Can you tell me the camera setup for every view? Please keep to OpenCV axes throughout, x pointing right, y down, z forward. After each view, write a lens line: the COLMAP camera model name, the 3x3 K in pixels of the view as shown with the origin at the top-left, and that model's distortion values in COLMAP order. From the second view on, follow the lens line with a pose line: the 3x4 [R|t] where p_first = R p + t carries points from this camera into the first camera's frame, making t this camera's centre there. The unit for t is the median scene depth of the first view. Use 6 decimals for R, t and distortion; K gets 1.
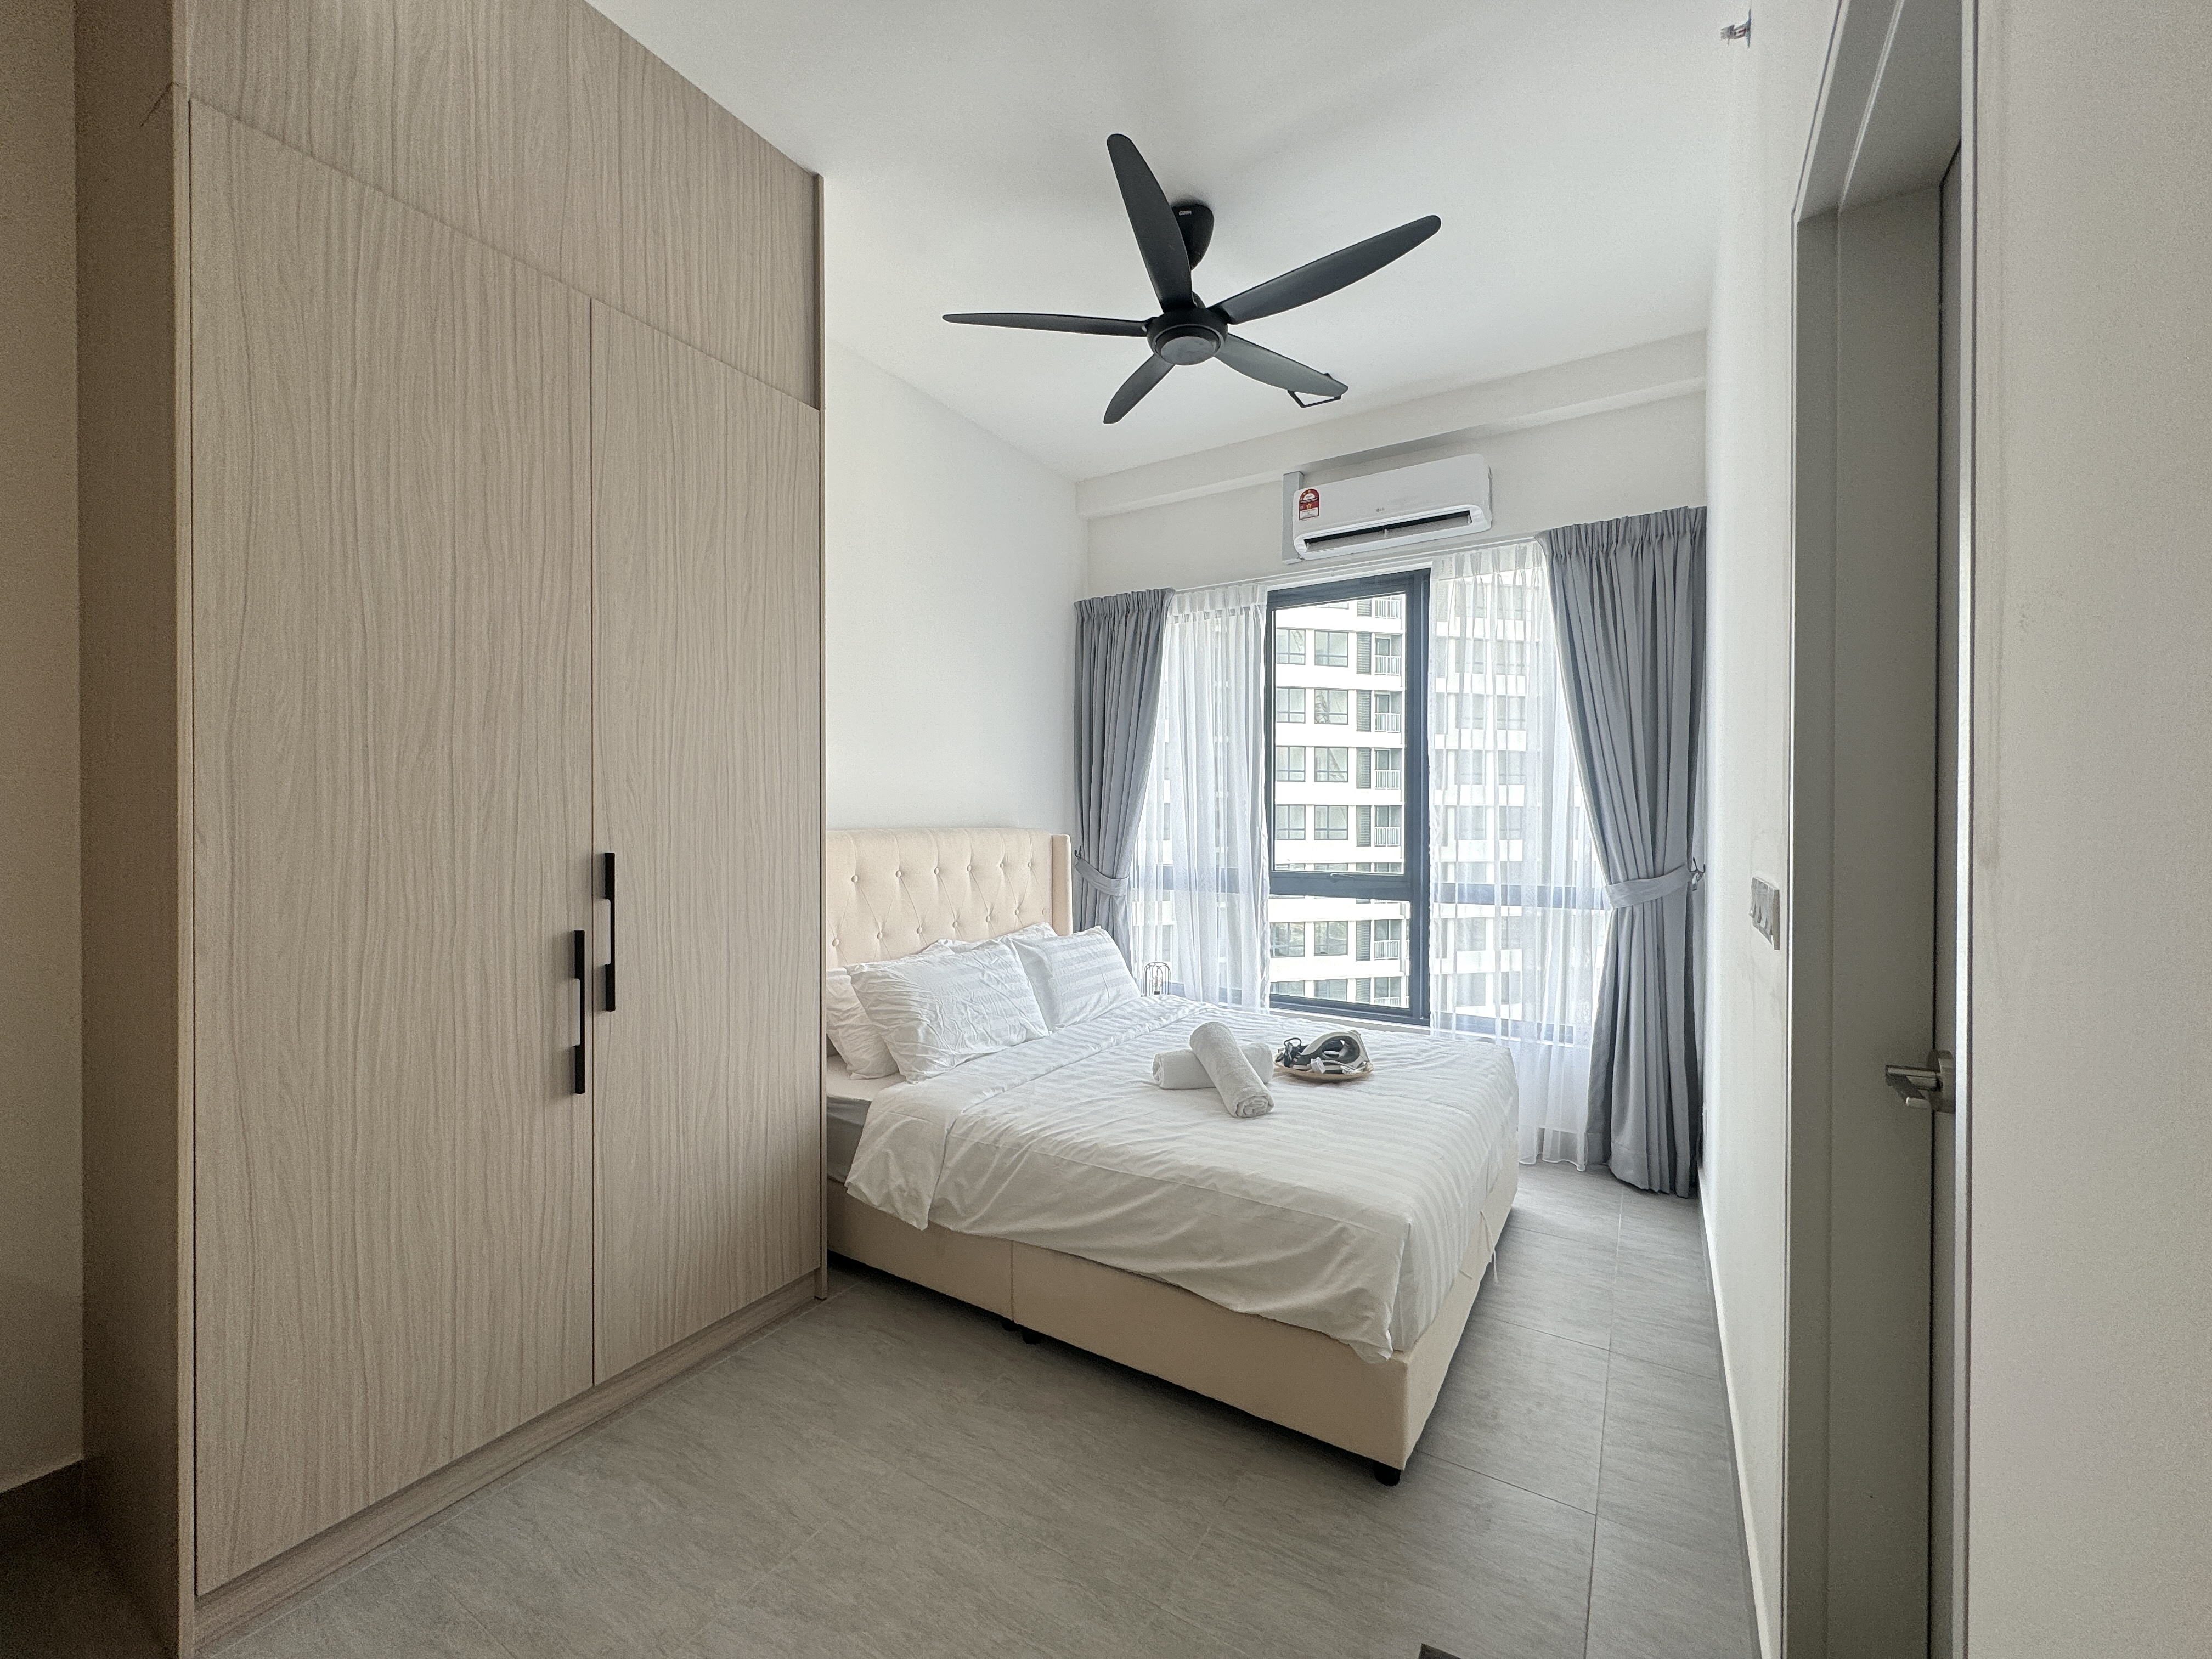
lens RADIAL K [[881.3, 0, 1106.0], [0, 881.3, 829.5], [0, 0, 1]] dist [-0.002692, 0.000280]
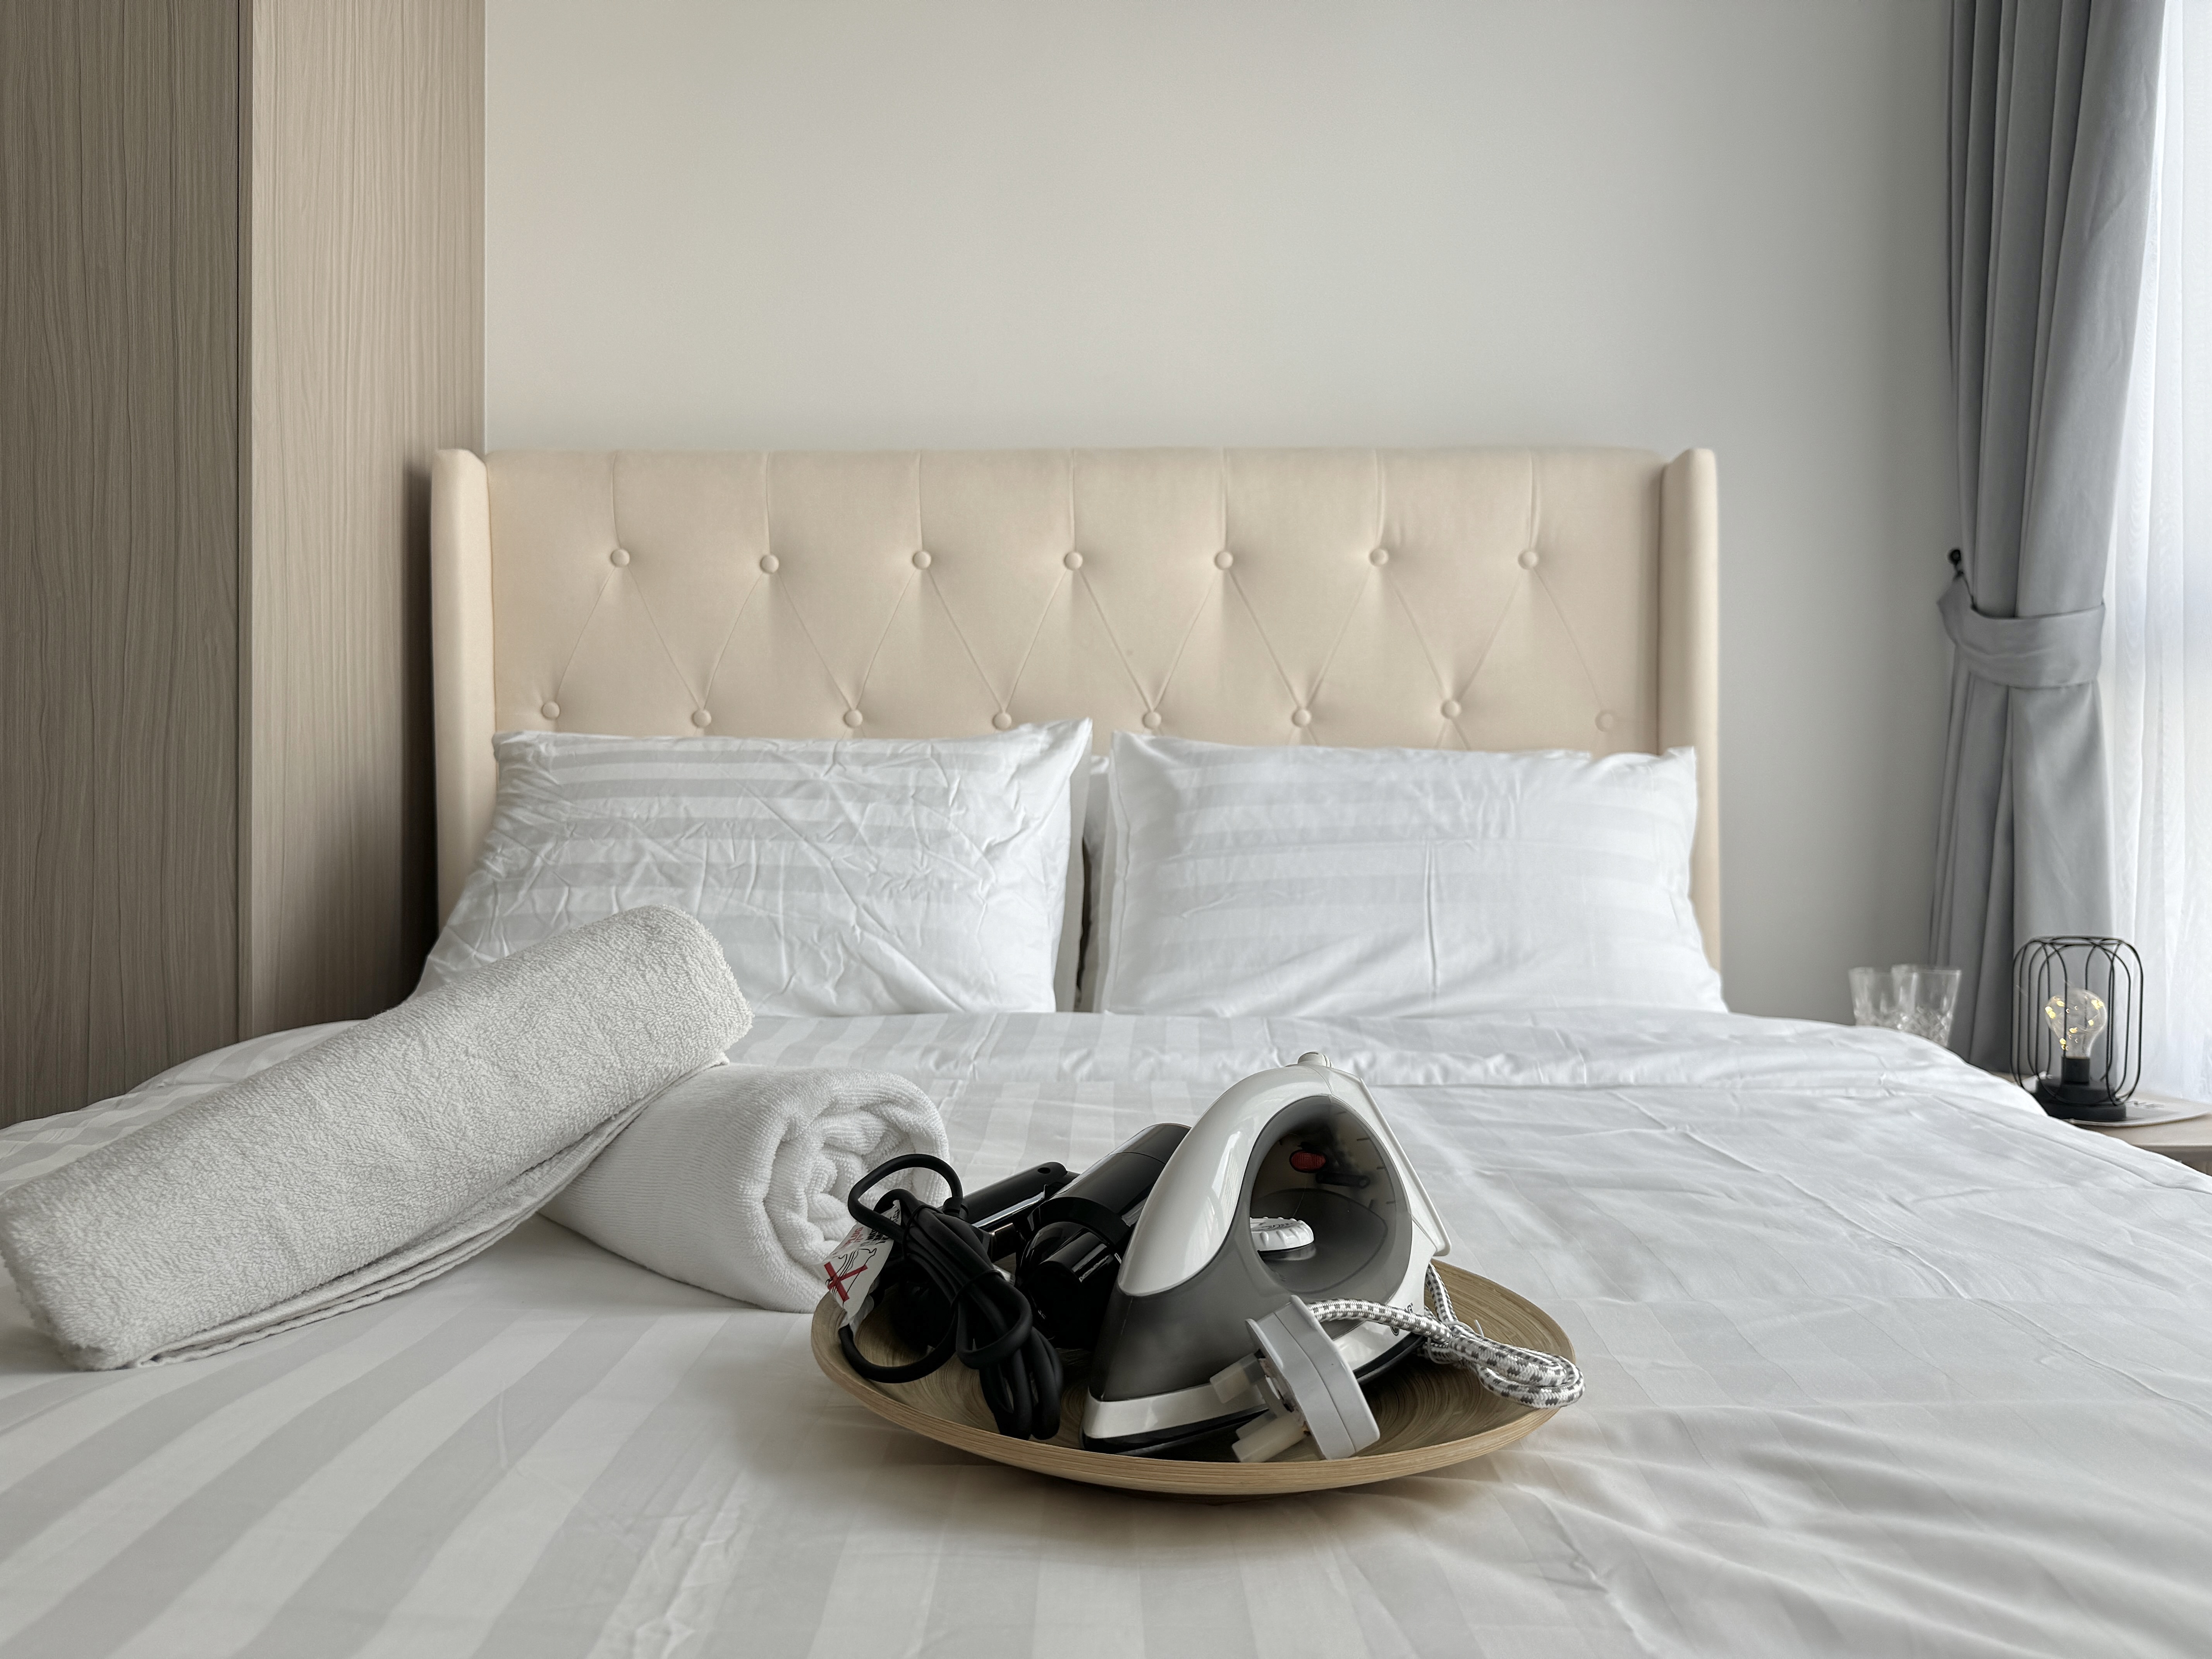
lens RADIAL K [[1595.4, 0, 1106.0], [0, 1595.4, 829.5], [0, 0, 1]] dist [0.005534, 0.000501]
pose [[0.508502, 0.015185, -0.860927, 0.411090], [-0.013237, 0.999864, 0.009817, 0.168587], [0.860959, 0.006404, 0.508634, 0.783123]]
